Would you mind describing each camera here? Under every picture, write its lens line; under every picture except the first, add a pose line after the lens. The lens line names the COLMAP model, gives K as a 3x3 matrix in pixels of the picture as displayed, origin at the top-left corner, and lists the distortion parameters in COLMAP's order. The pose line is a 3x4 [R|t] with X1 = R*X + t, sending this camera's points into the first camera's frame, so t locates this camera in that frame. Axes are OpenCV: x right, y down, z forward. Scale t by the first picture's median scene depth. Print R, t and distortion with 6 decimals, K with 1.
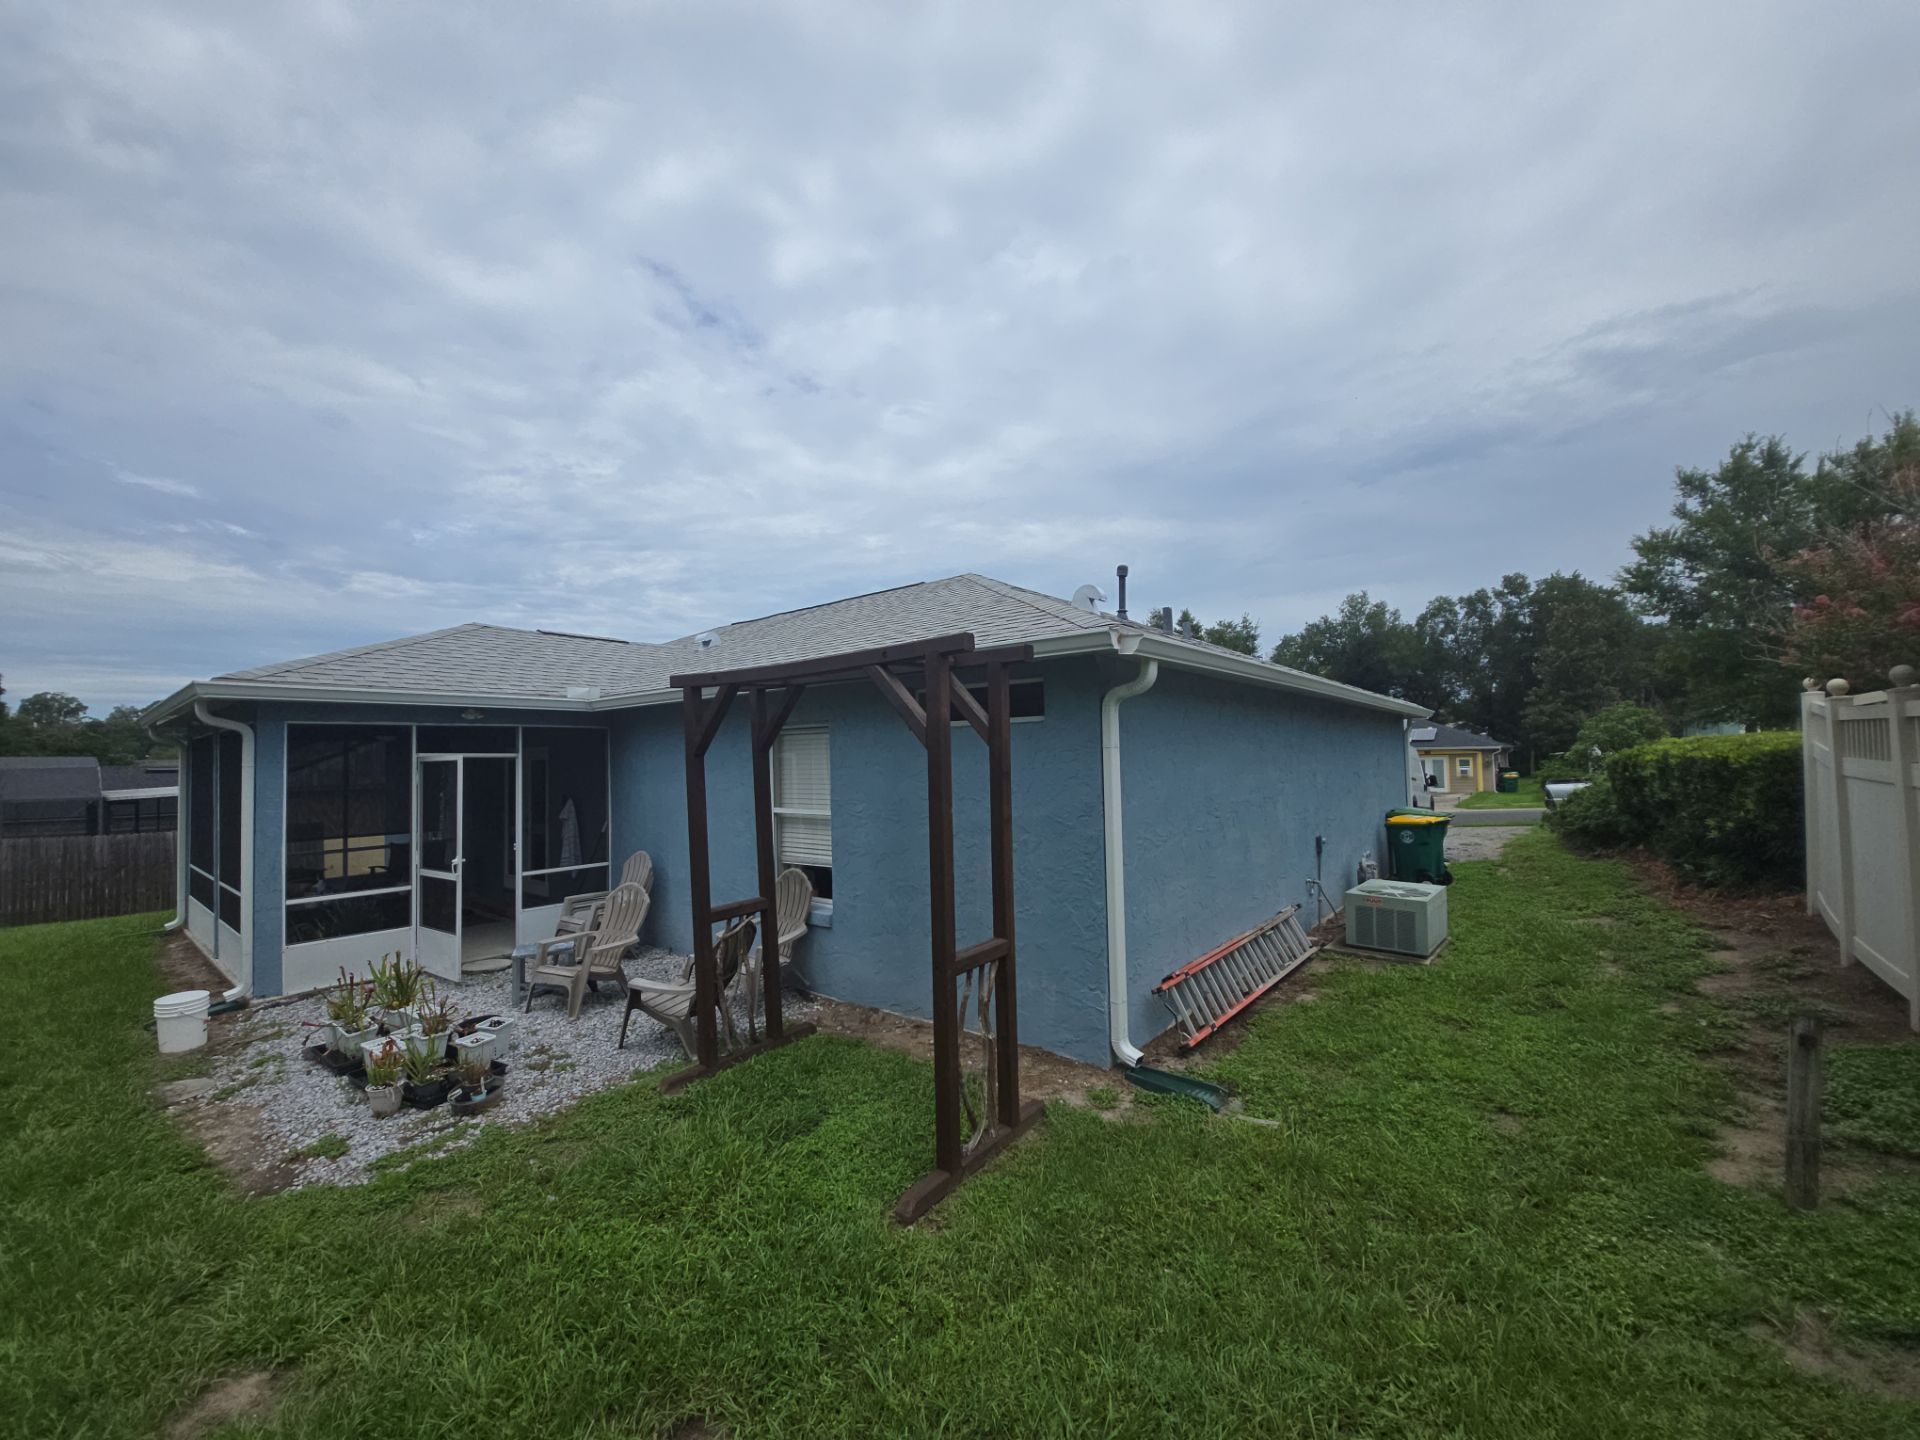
lens RADIAL K [[752.0, 0, 959.0], [0, 752.0, 720.6], [0, 0, 1]] dist [-0.007384, -0.007543]
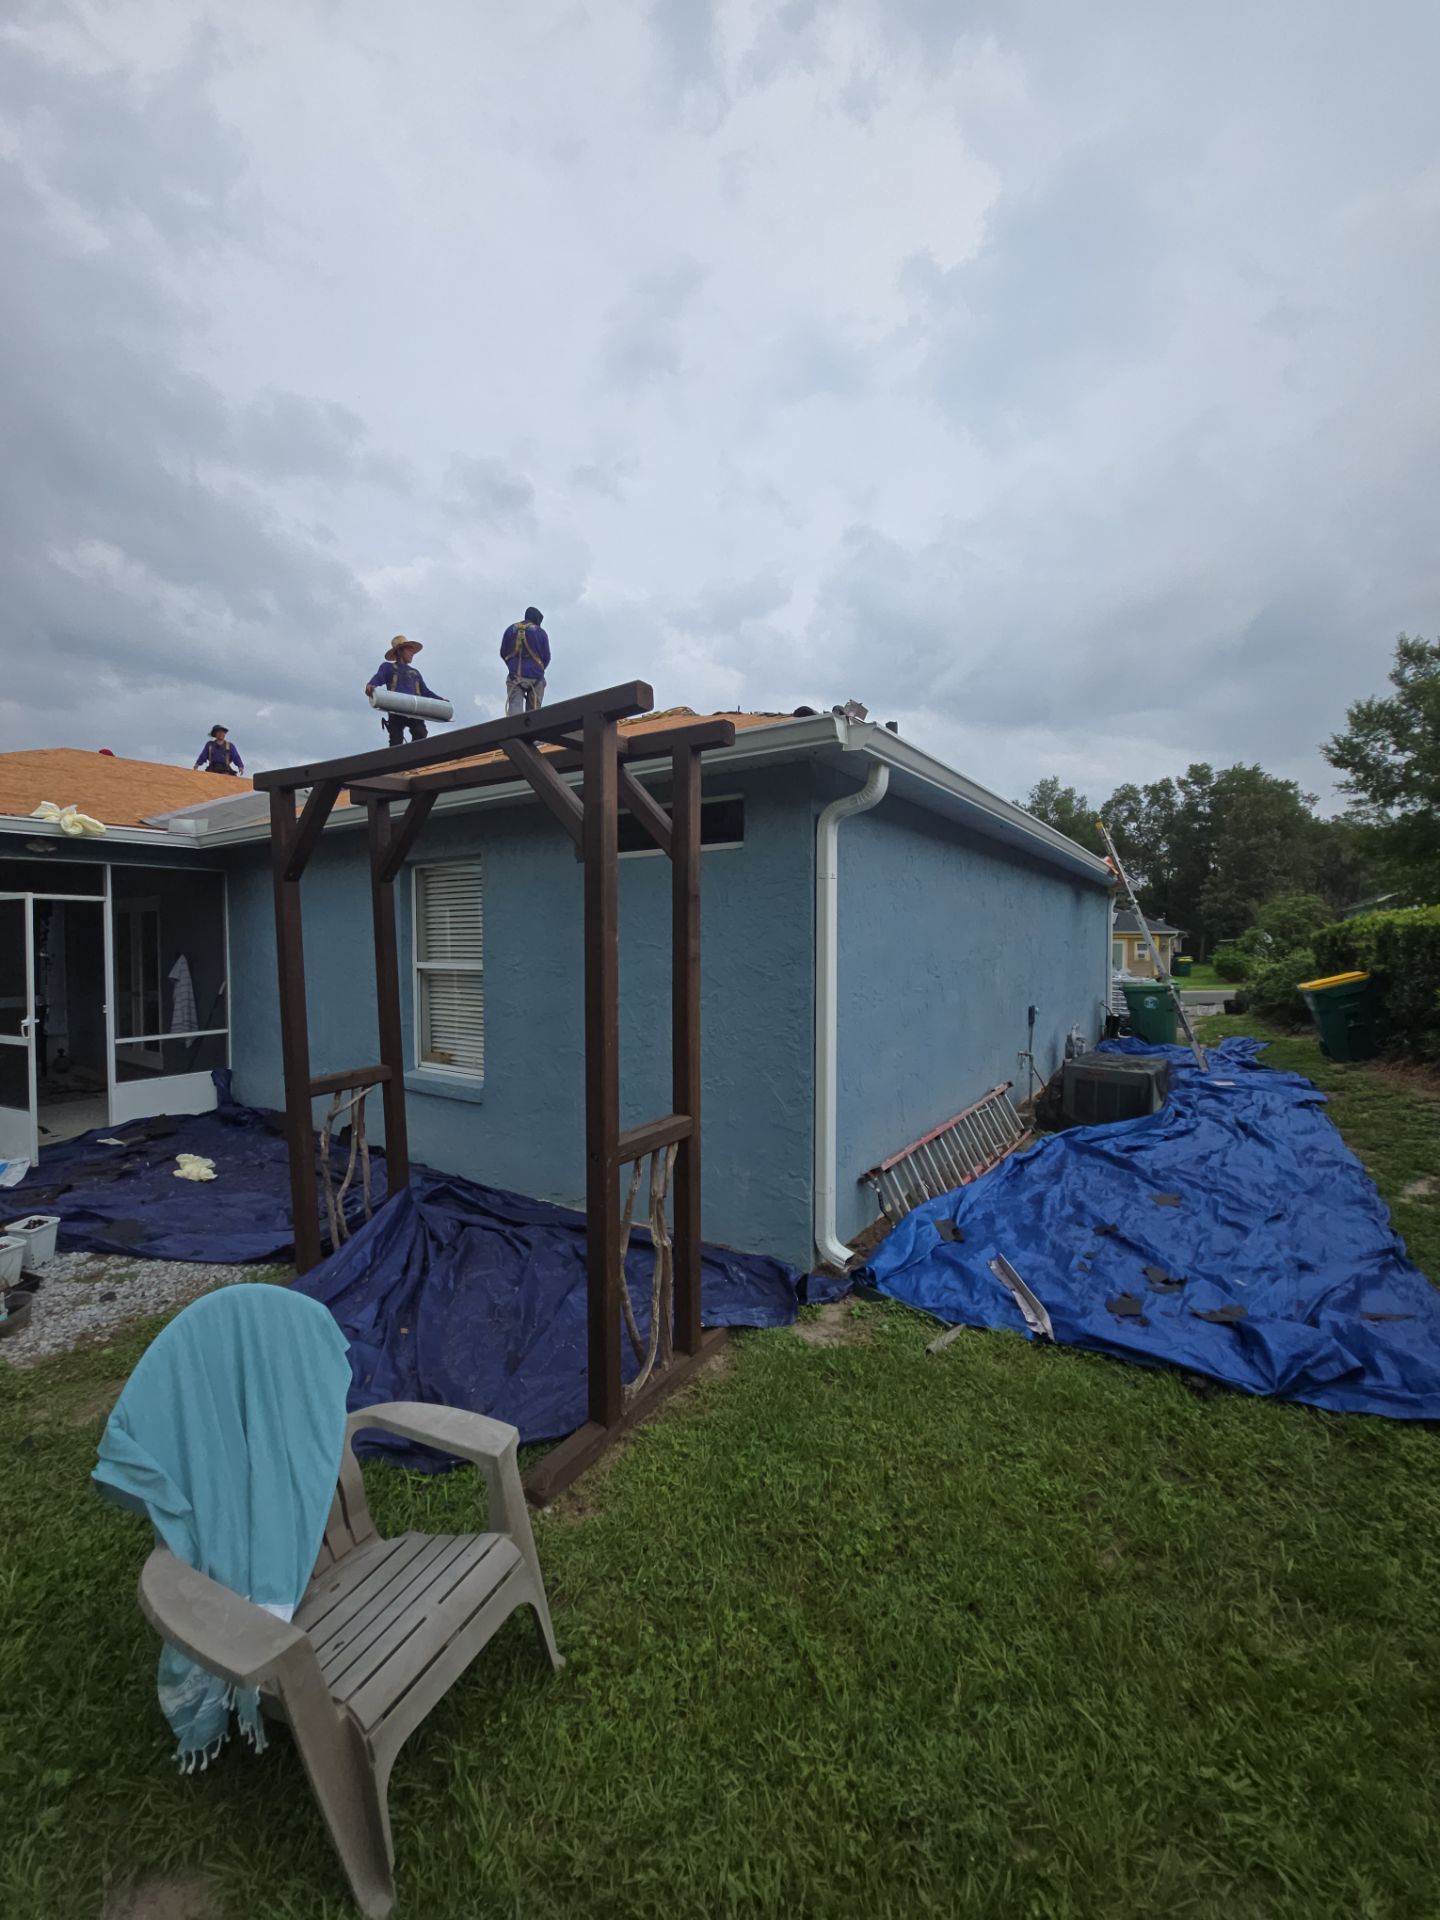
lens RADIAL K [[752.0, 0, 717.3], [0, 752.0, 961.0], [0, 0, 1]] dist [-0.007384, -0.007543]
pose [[0.995707, 0.016076, 0.091155, 0.015070], [-0.023280, 0.996640, 0.078523, 0.057189], [-0.089586, -0.080308, 0.992736, 0.196738]]
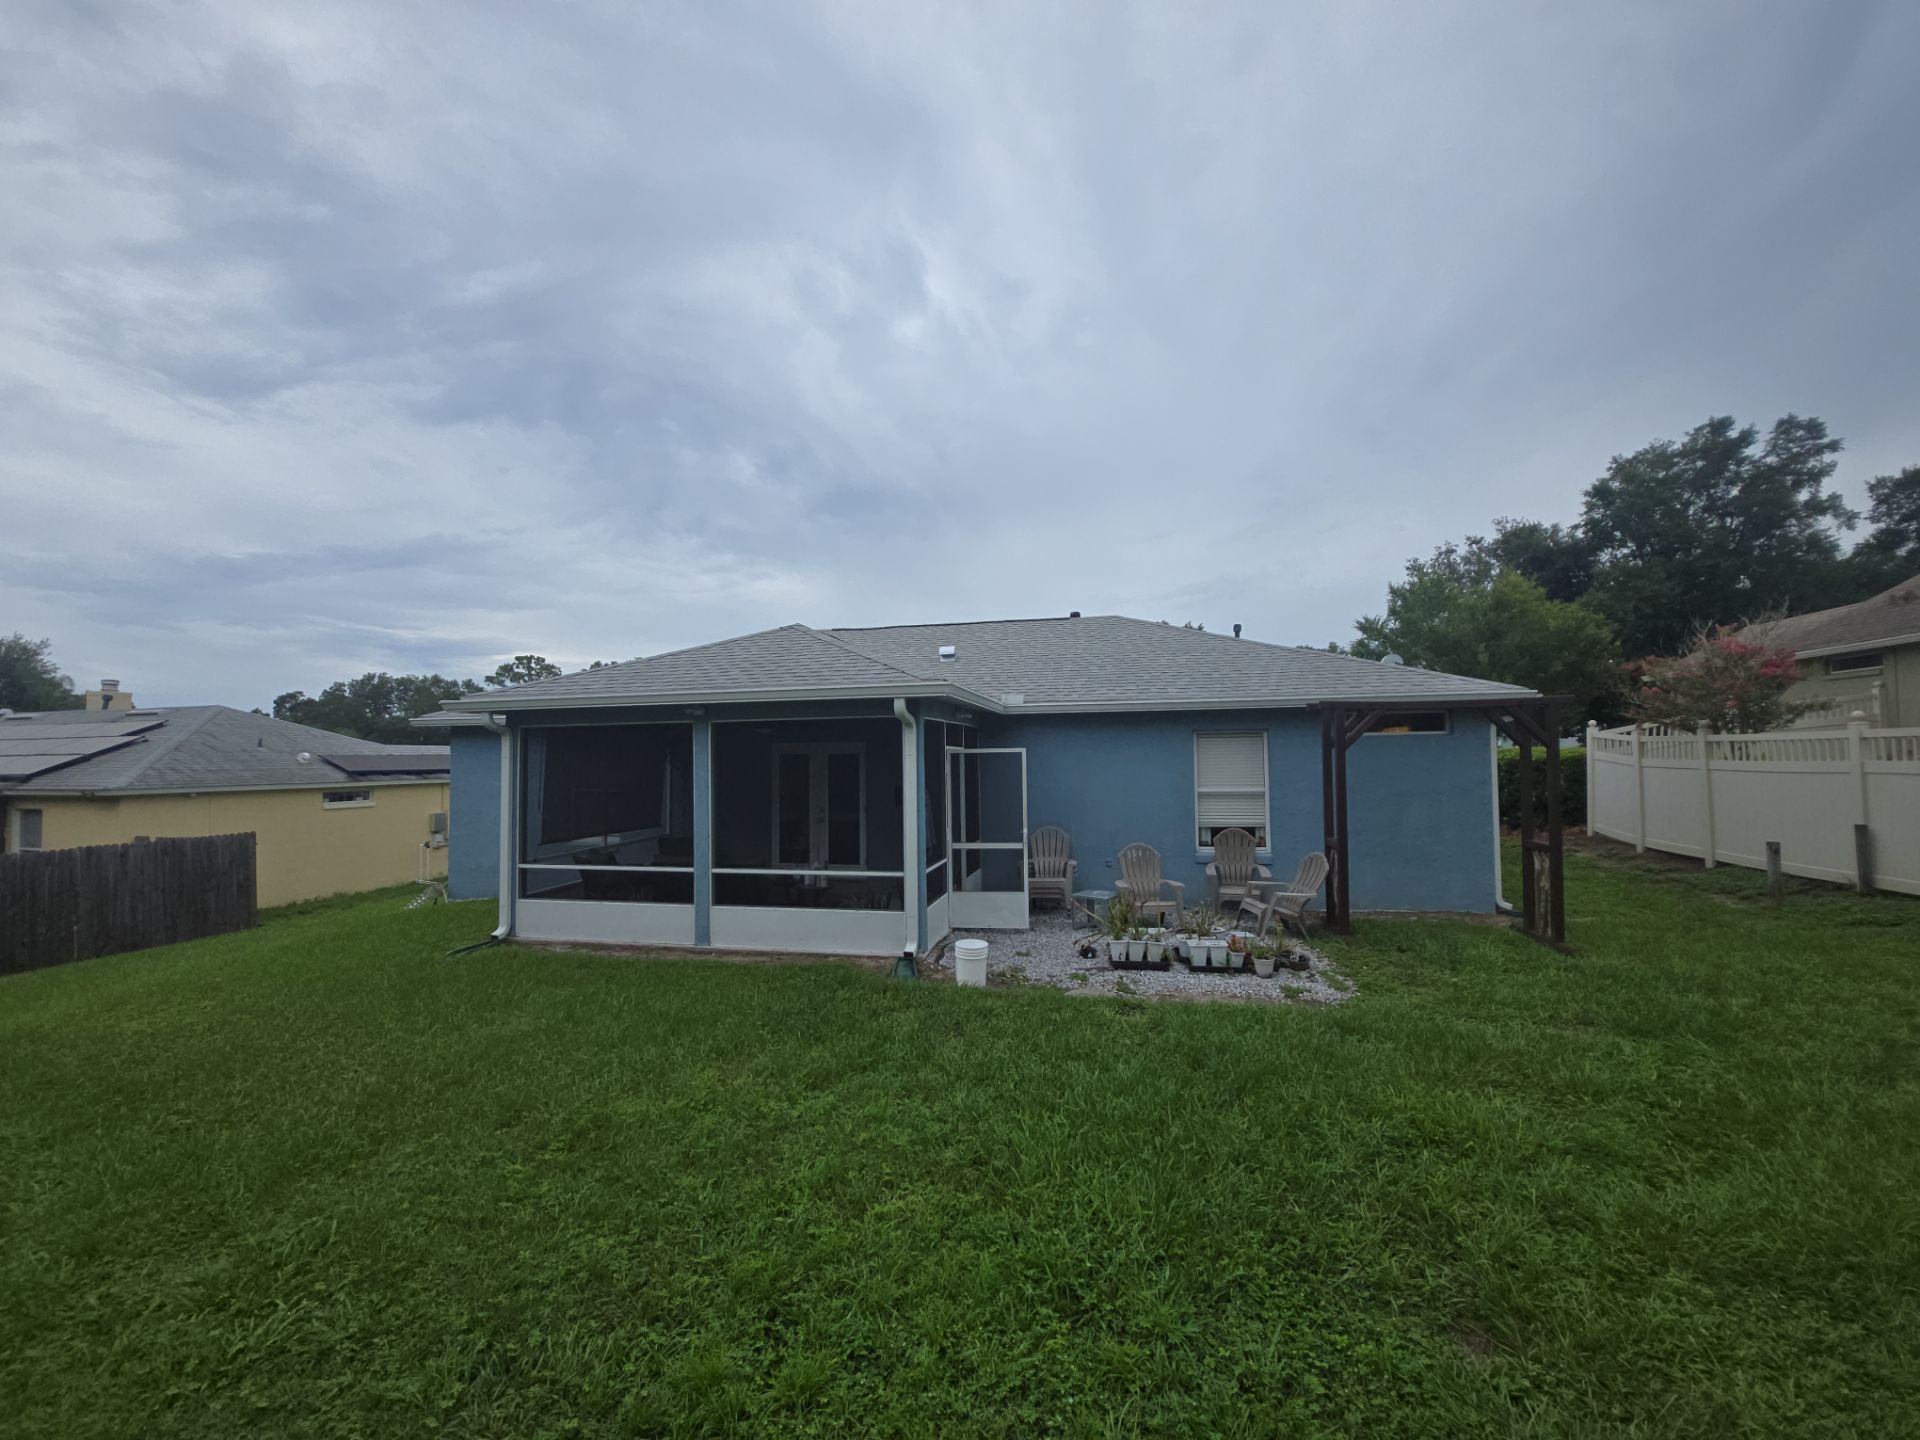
lens RADIAL K [[752.0, 0, 963.6], [0, 752.0, 735.6], [0, 0, 1]] dist [-0.007384, -0.007543]
pose [[0.893370, 0.022797, 0.448743, -1.179572], [-0.026469, 0.999648, 0.001911, 0.022859], [-0.448542, -0.013585, 0.893659, -0.065032]]
